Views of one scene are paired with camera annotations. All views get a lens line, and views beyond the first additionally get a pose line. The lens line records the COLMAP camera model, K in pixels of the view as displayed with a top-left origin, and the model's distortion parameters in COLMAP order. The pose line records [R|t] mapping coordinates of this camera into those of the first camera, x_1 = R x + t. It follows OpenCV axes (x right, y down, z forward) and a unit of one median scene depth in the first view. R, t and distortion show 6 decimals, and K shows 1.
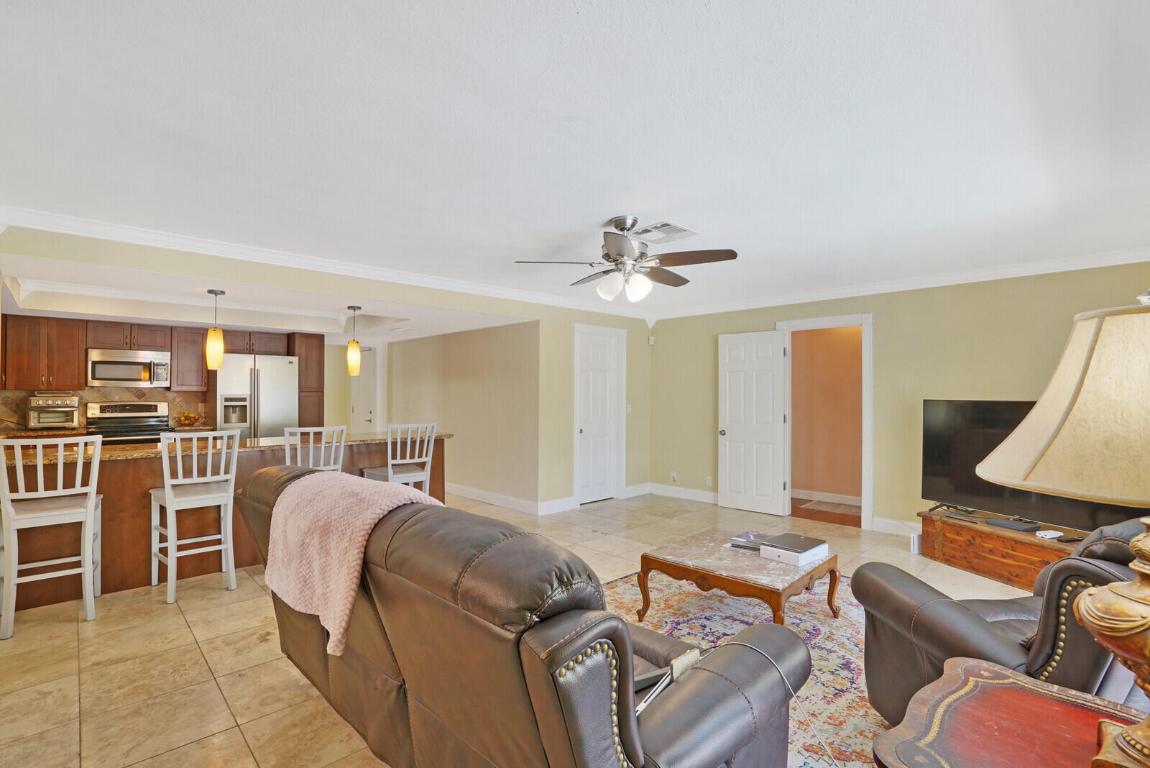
lens RADIAL K [[532.8, 0, 555.5], [0, 532.8, 393.2], [0, 0, 1]] dist [-0.037354, 0.002948]
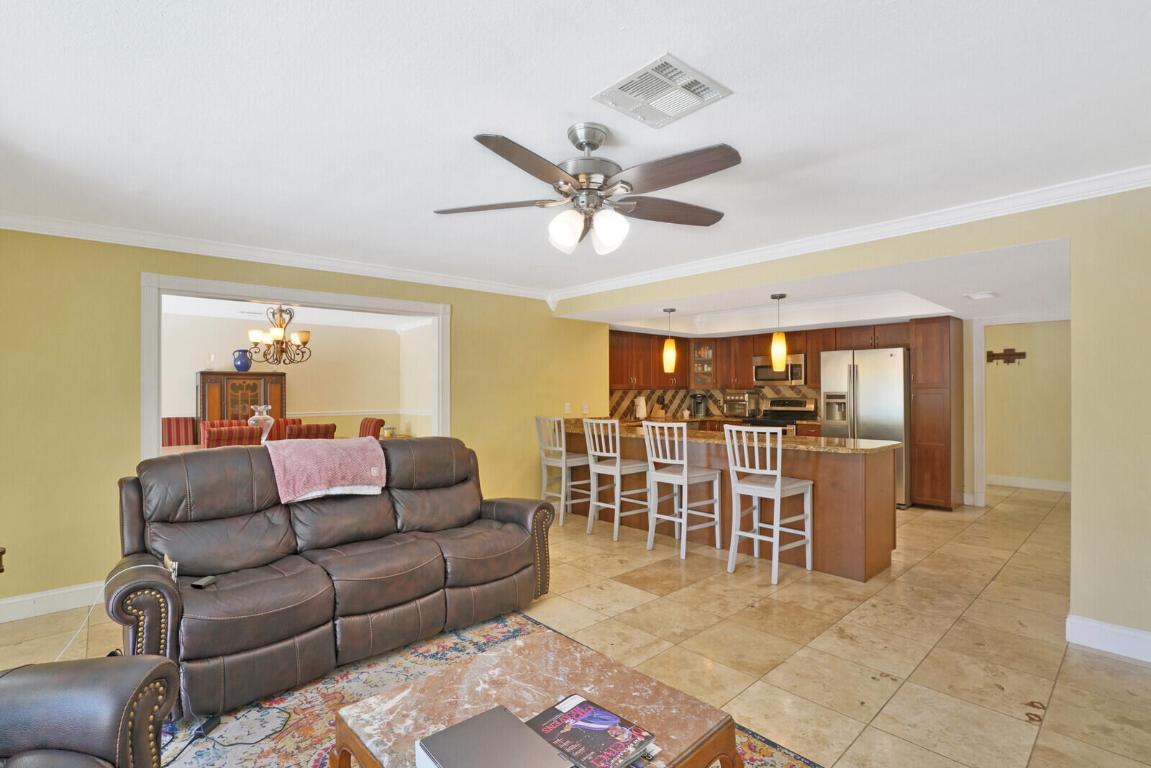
lens RADIAL K [[533.3, 0, 578.9], [0, 533.3, 387.3], [0, 0, 1]] dist [-0.037354, 0.002948]
pose [[-0.014342, -0.008915, -0.999857, 0.680946], [0.002202, 0.999958, -0.008947, 0.003429], [0.999895, -0.002330, -0.014321, 0.855380]]
